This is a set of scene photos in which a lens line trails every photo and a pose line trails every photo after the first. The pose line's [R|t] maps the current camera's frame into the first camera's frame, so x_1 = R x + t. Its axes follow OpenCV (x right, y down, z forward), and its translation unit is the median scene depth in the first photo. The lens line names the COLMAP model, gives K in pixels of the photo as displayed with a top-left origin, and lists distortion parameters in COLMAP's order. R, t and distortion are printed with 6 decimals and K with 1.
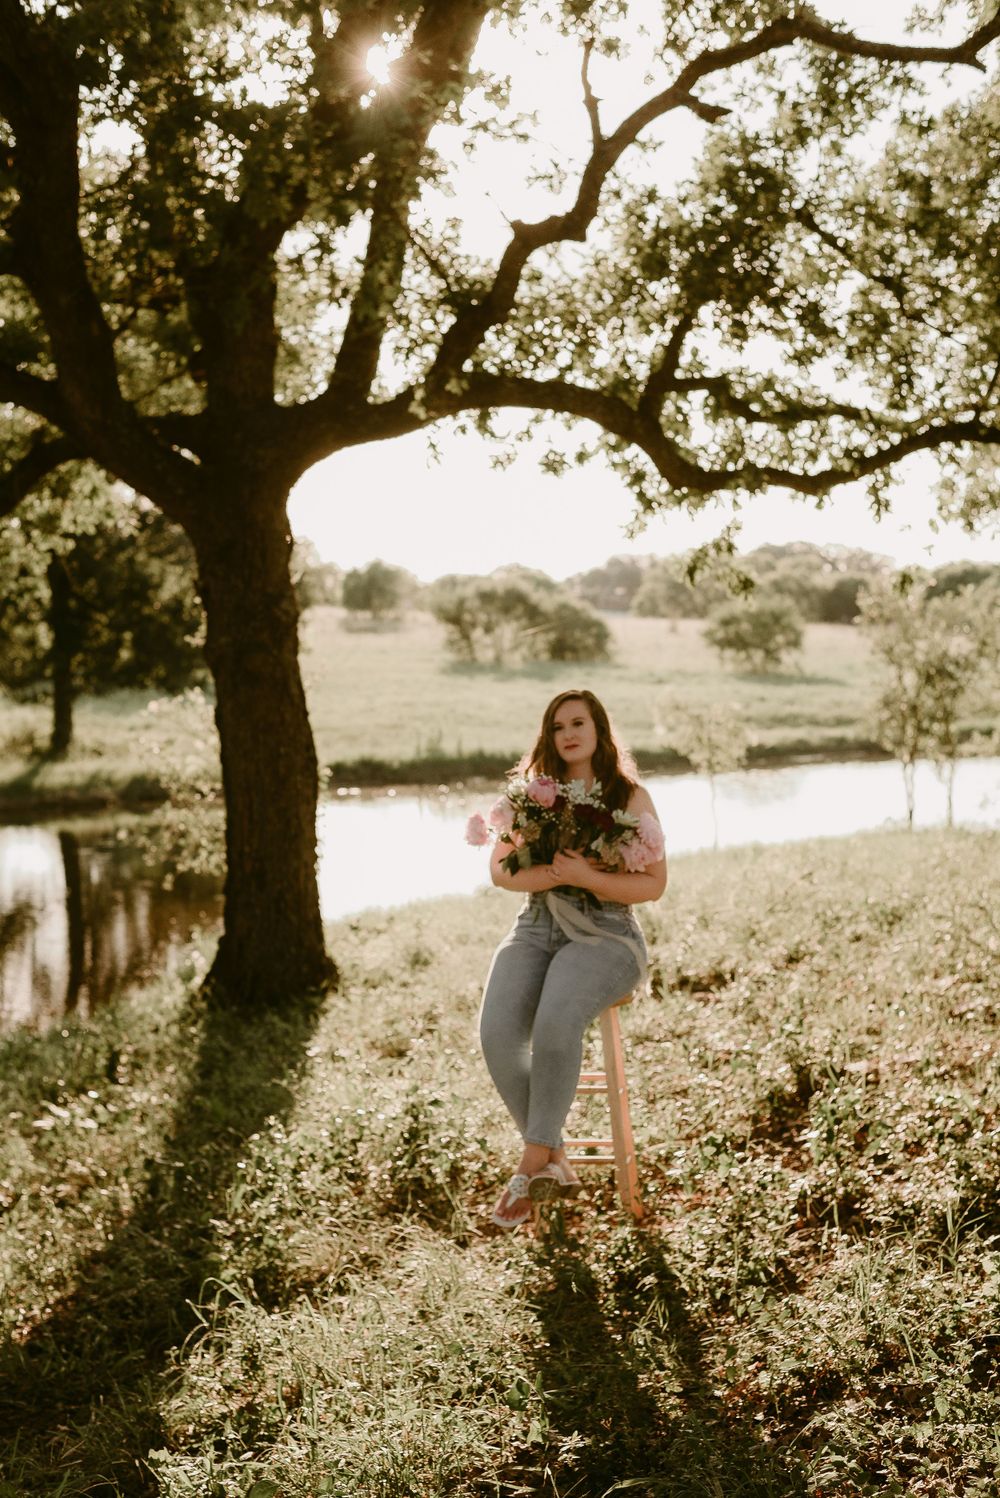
lens RADIAL K [[2152.9, 0, 532.0], [0, 2152.9, 755.0], [0, 0, 1]] dist [-0.018221, -0.033892]
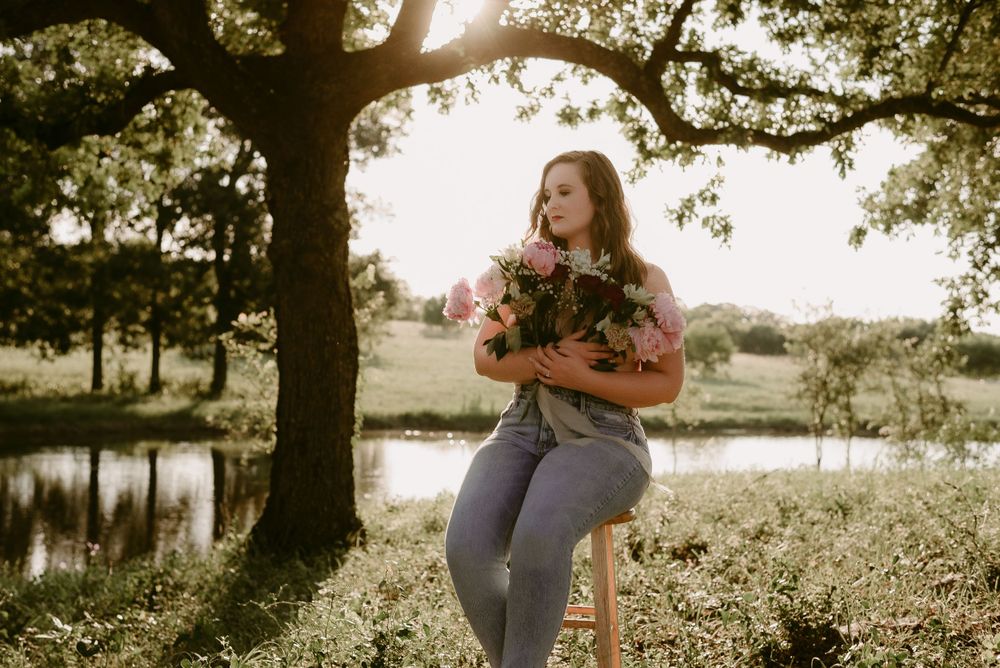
lens RADIAL K [[1437.2, 0, 500.0], [0, 1437.2, 334.0], [0, 0, 1]] dist [-0.018221, -0.033892]
pose [[0.997896, 0.055337, -0.033791, 0.004513], [-0.057388, 0.996355, -0.063115, 0.038163], [0.030175, 0.064922, 0.997434, 0.206230]]
